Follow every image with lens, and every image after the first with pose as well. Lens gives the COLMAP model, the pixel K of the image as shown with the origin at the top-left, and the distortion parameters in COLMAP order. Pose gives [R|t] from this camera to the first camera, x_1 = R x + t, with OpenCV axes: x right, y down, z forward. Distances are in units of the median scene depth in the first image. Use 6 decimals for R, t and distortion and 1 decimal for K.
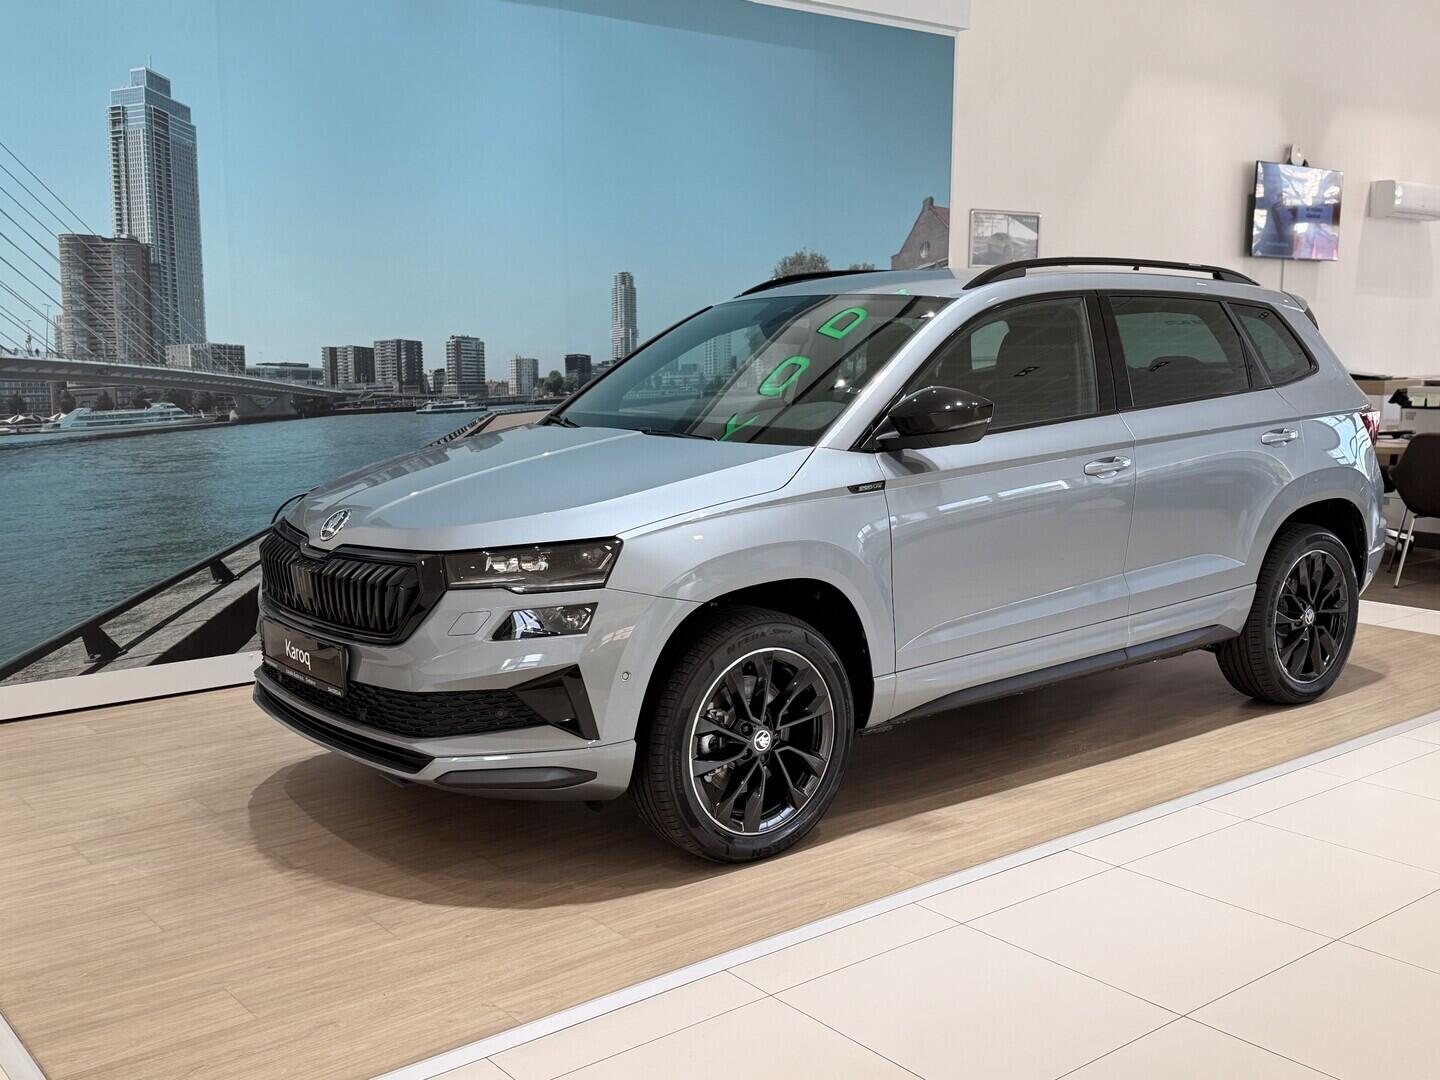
lens RADIAL K [[1461.9, 0, 724.7], [0, 1461.9, 542.2], [0, 0, 1]] dist [-0.010566, 0.000000]
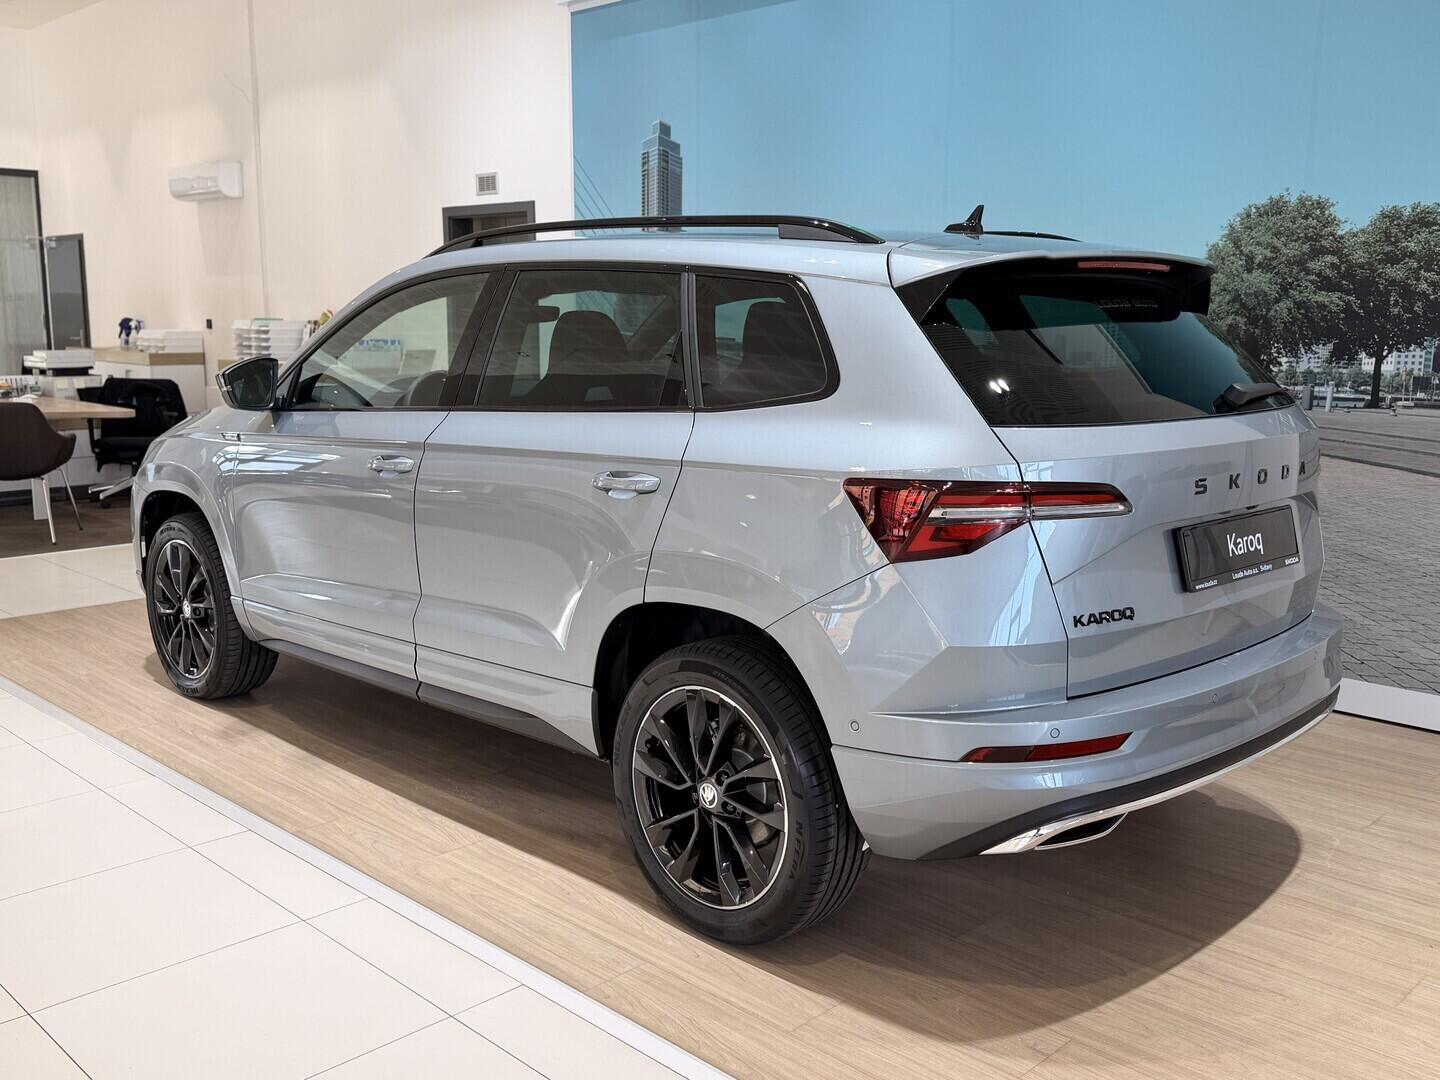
lens RADIAL K [[1345.4, 0, 723.7], [0, 1345.4, 542.6], [0, 0, 1]] dist [-0.001908, 0.000000]
pose [[0.118389, 0.171046, -0.978124, 0.993817], [-0.137460, 0.978391, 0.154455, -0.147008], [0.983407, 0.116167, 0.139343, 0.987581]]
